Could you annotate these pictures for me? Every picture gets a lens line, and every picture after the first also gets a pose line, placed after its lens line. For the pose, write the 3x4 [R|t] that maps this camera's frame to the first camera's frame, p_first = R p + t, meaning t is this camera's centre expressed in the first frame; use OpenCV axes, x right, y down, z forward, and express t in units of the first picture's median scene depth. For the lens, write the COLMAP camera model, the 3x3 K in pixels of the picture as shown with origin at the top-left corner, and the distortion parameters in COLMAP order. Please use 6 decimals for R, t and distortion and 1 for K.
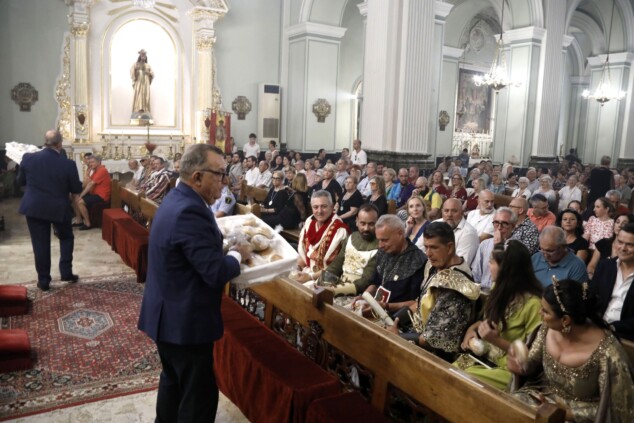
lens RADIAL K [[501.9, 0, 317.6], [0, 501.9, 212.9], [0, 0, 1]] dist [-0.133352, 0.065661]
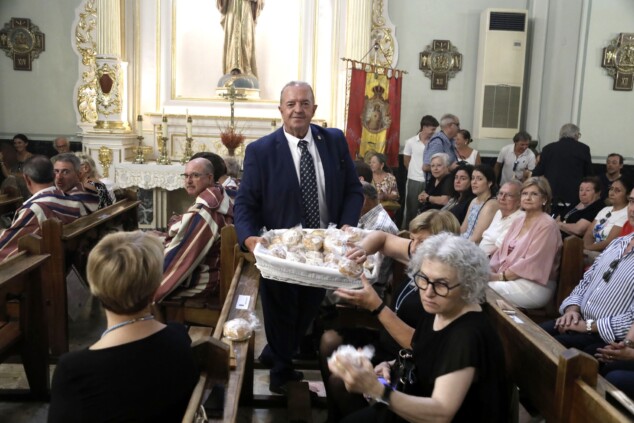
lens RADIAL K [[605.7, 0, 317.3], [0, 605.7, 212.2], [0, 0, 1]] dist [-0.023388, 0.000000]
pose [[0.886817, 0.064349, -0.457619, 0.019681], [-0.078312, 0.996862, -0.011585, -0.059352], [0.455437, 0.046110, 0.889073, 0.482816]]
